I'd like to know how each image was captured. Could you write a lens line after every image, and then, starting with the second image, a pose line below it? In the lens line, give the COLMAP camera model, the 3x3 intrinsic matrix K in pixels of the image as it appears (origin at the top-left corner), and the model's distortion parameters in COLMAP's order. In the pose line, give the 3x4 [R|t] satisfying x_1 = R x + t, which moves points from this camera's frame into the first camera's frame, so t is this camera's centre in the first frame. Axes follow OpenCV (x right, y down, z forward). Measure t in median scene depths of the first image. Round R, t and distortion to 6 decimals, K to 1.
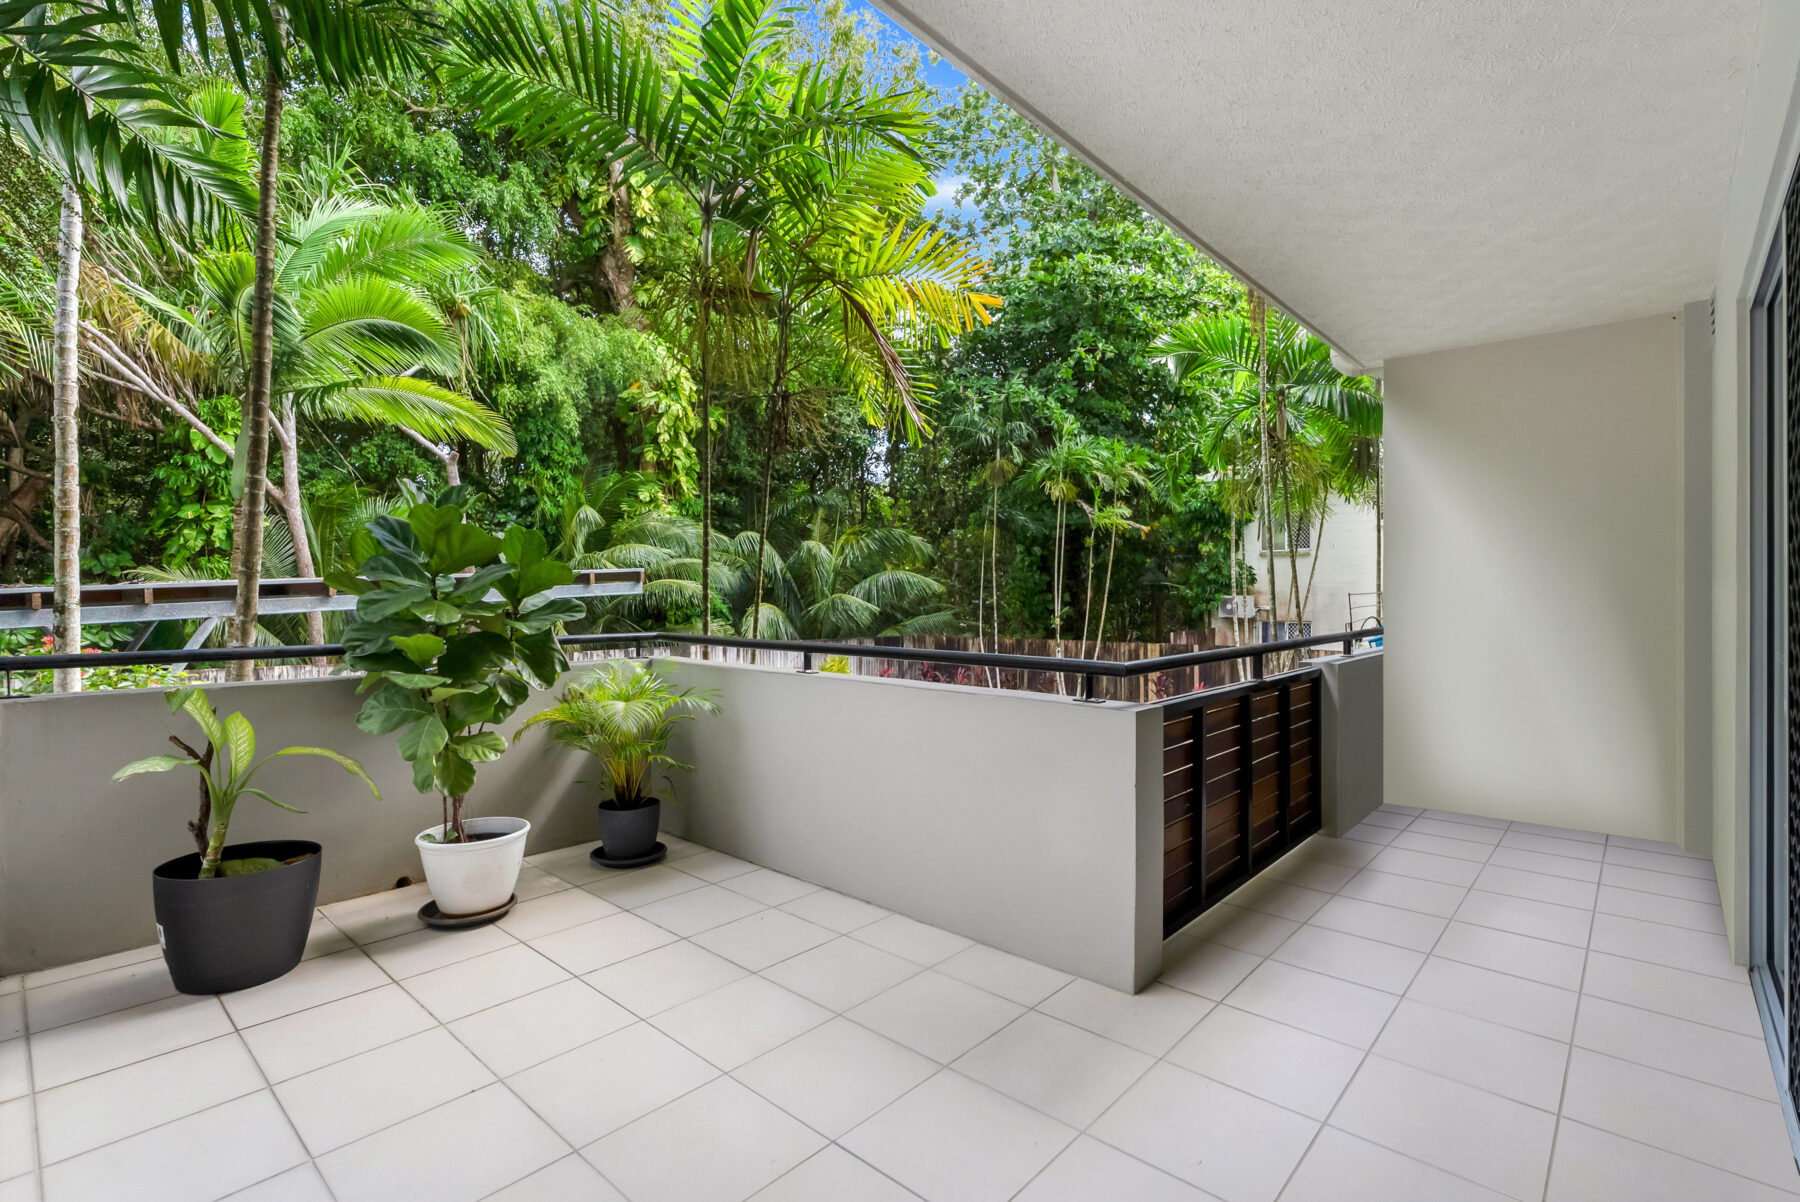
lens RADIAL K [[840.0, 0, 895.2], [0, 840.0, 593.9], [0, 0, 1]] dist [-0.011771, 0.000926]
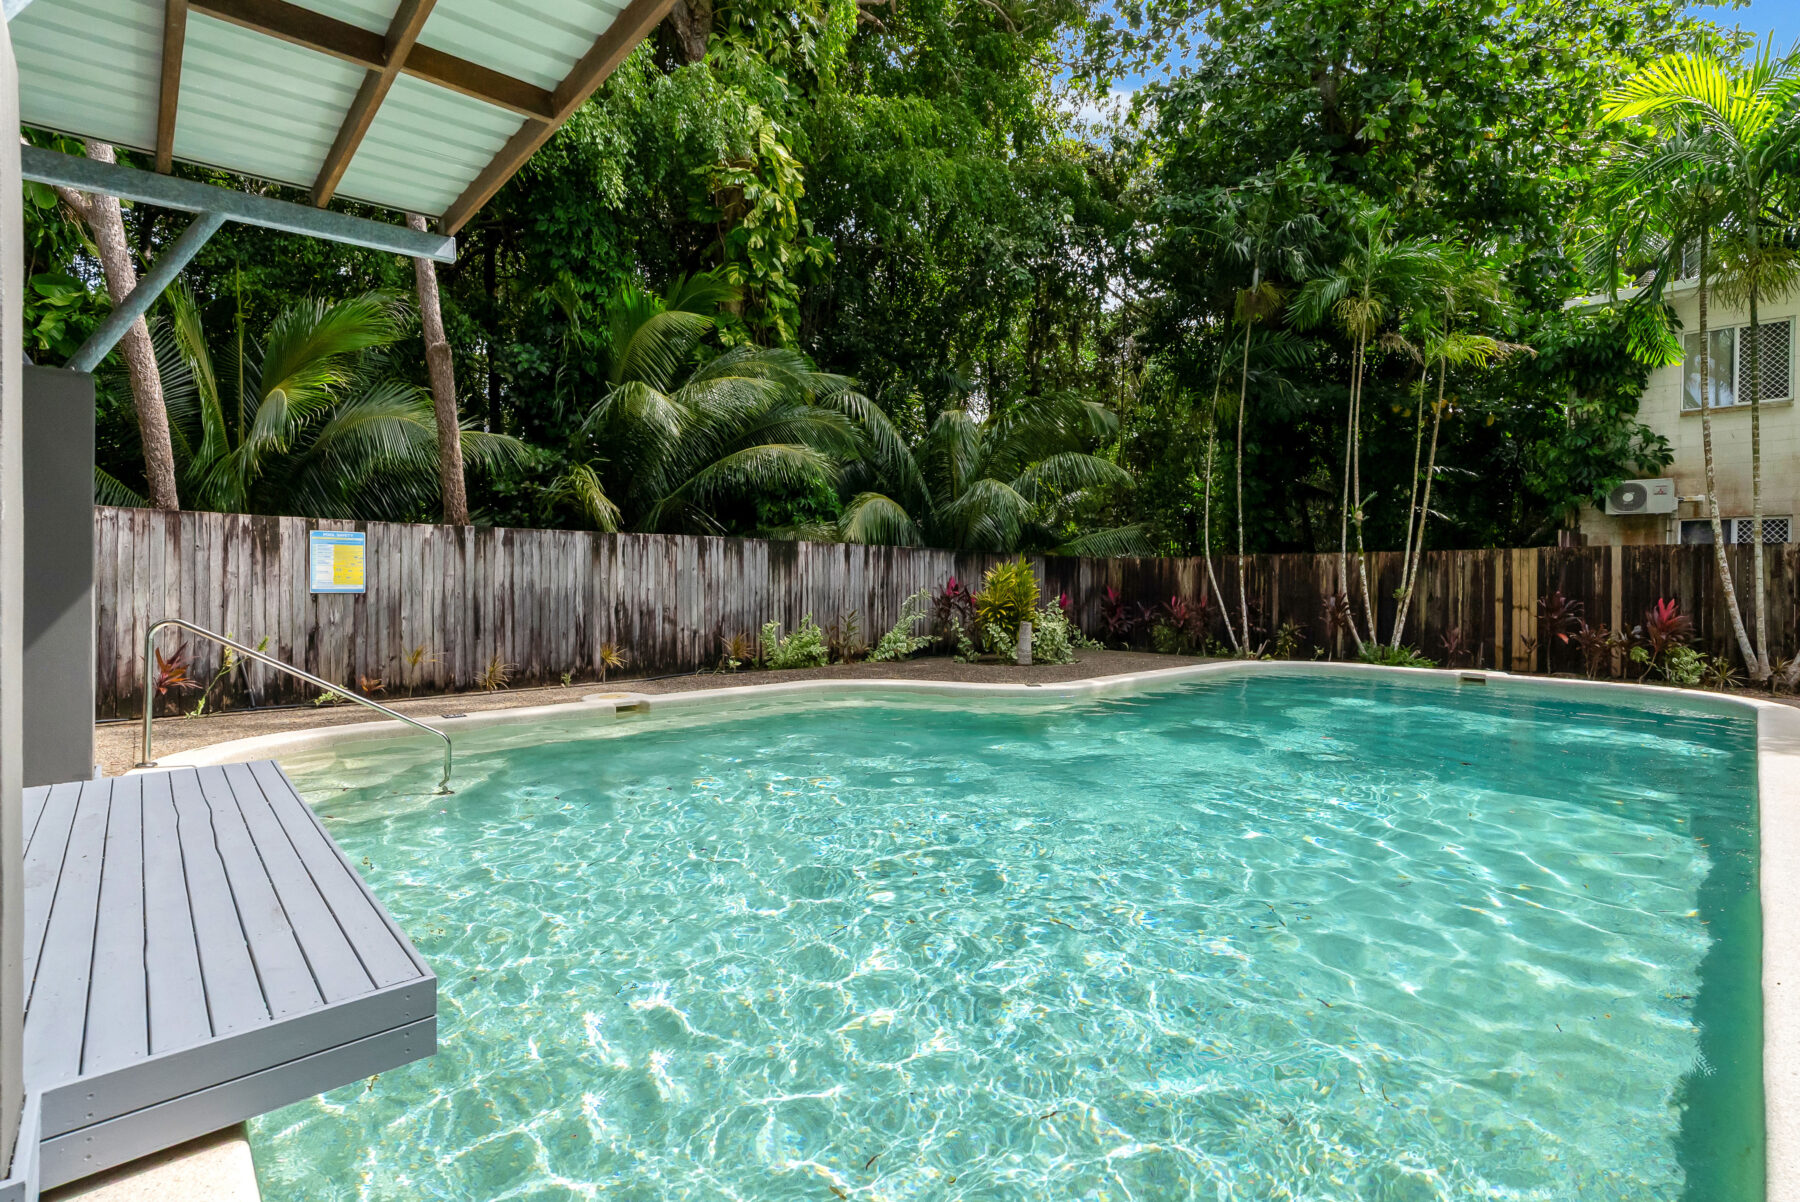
lens RADIAL K [[817.3, 0, 905.3], [0, 817.3, 585.7], [0, 0, 1]] dist [-0.008026, 0.002565]
pose [[0.998248, 0.007739, -0.058660, -0.112964], [-0.007551, 0.999966, 0.003430, 0.083581], [0.058684, -0.002981, 0.998272, 0.347146]]
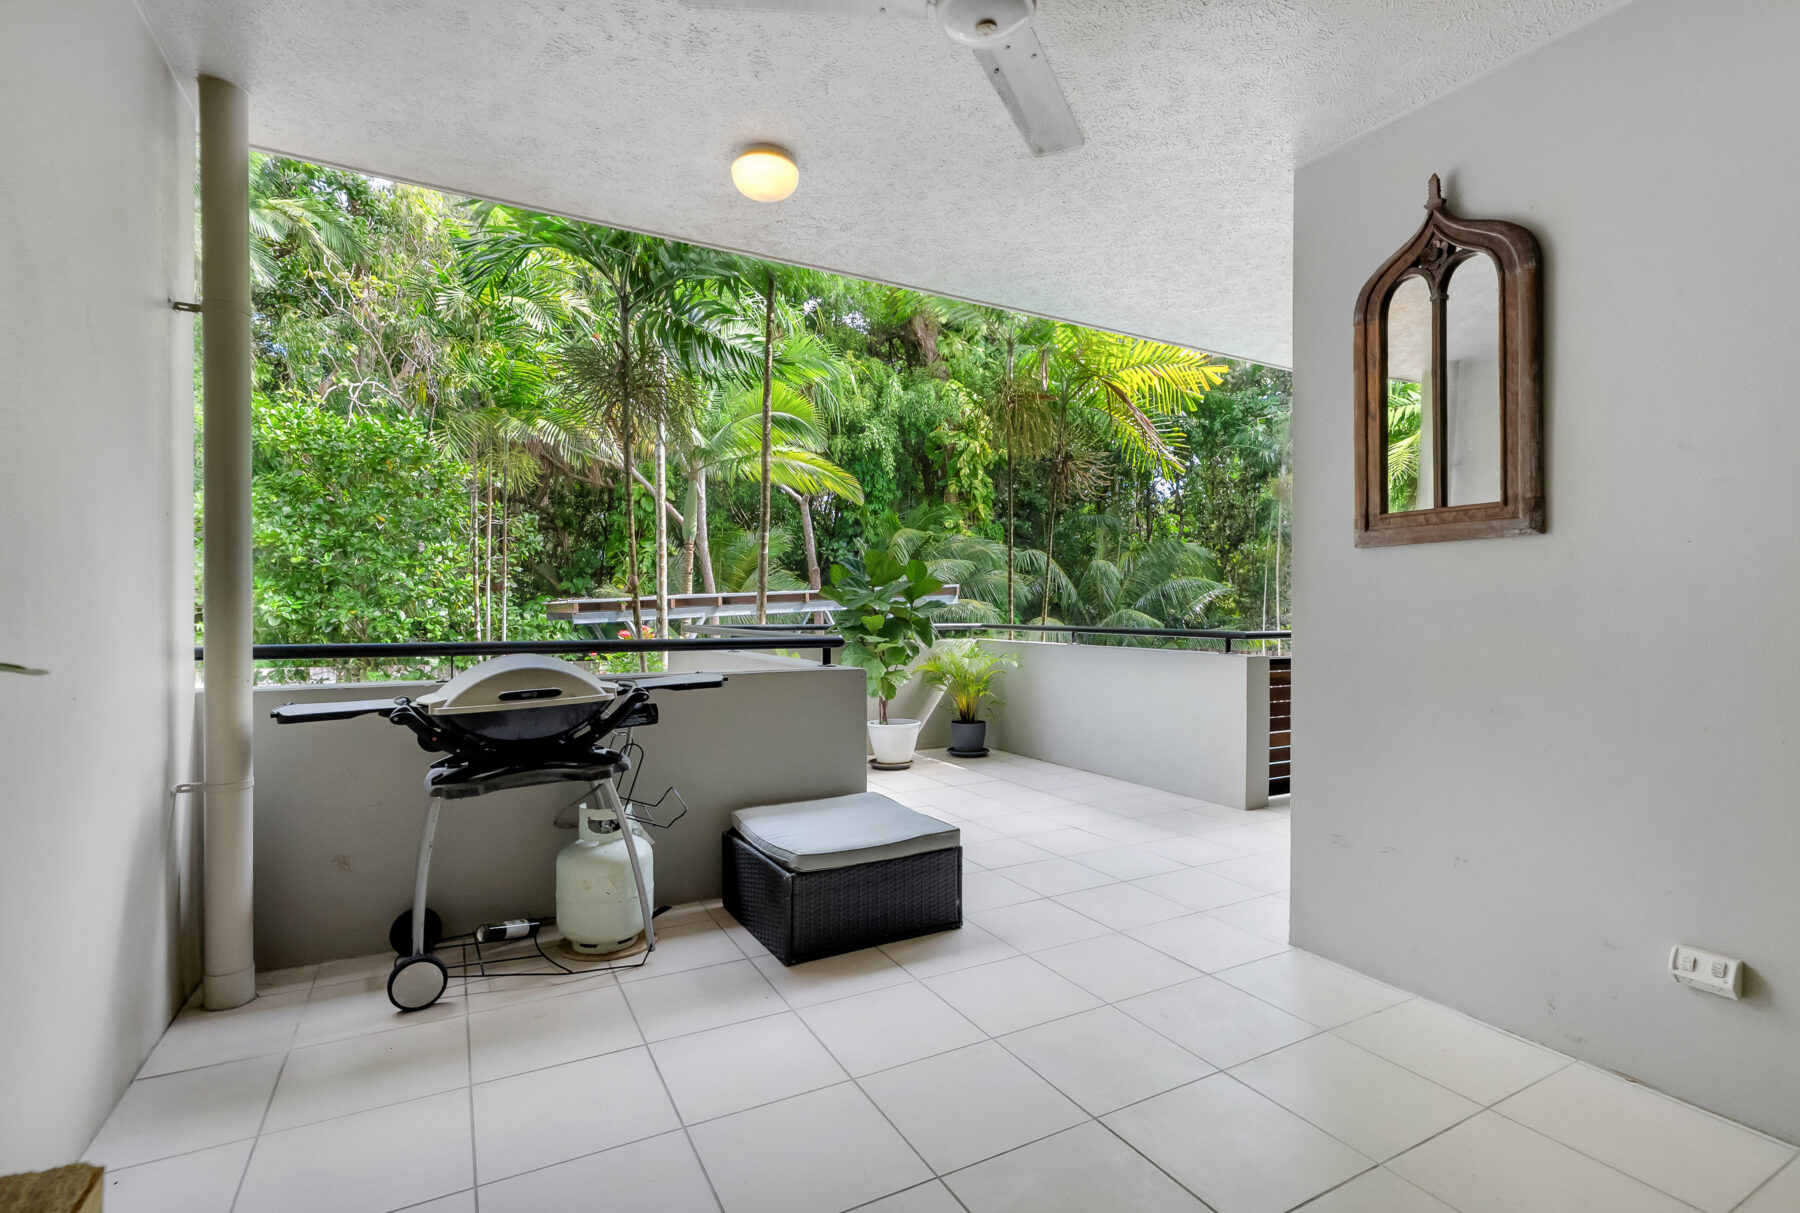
lens RADIAL K [[846.7, 0, 906.3], [0, 846.7, 608.3], [0, 0, 1]] dist [-0.003795, -0.000100]
pose [[0.946601, -0.002199, -0.322399, 0.021896], [0.001093, 0.999993, -0.003613, 0.004739], [0.322405, 0.003068, 0.946597, -0.120773]]
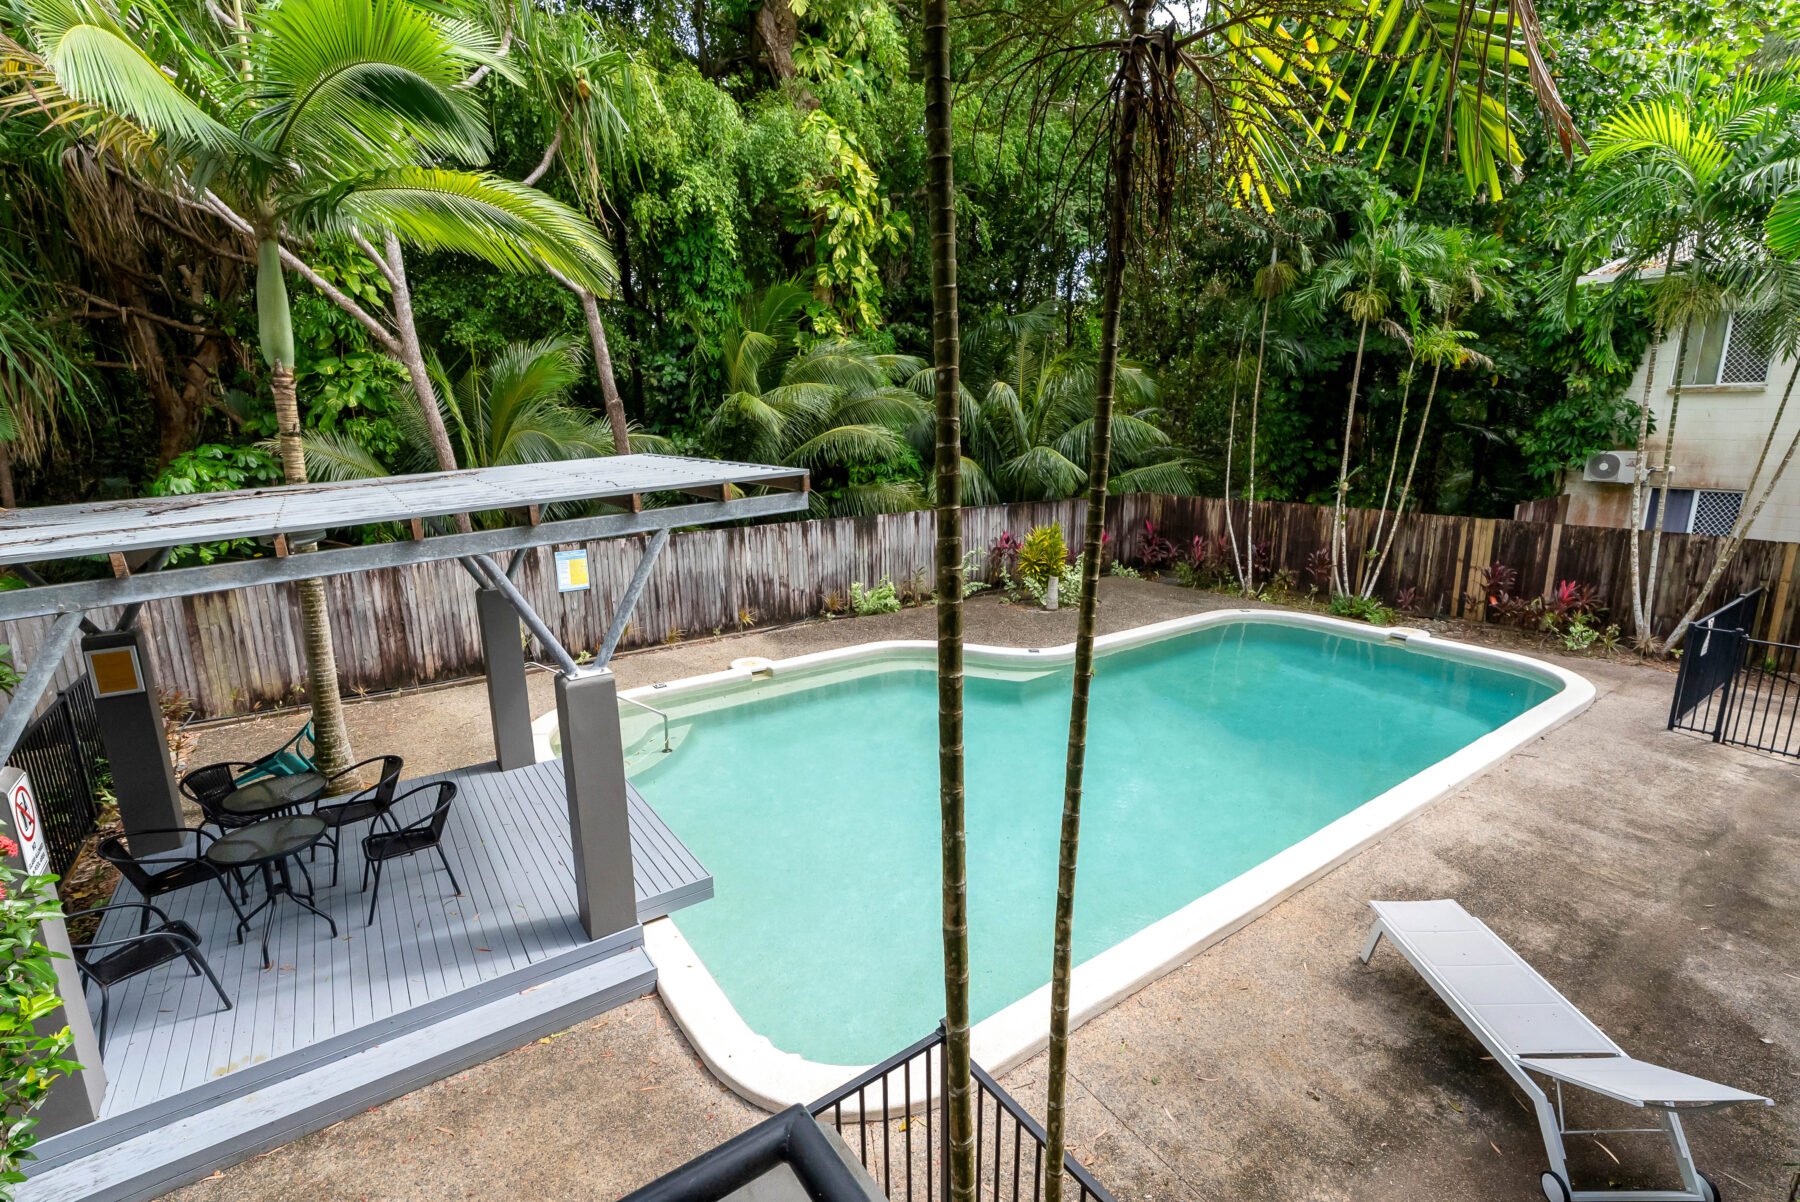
lens RADIAL K [[817.3, 0, 907.4], [0, 817.3, 596.4], [0, 0, 1]] dist [-0.008026, 0.002565]
pose [[0.980491, 0.032705, -0.193826, -0.047764], [0.009676, 0.976835, 0.213775, -0.031233], [0.196328, -0.211480, 0.957461, 0.189566]]
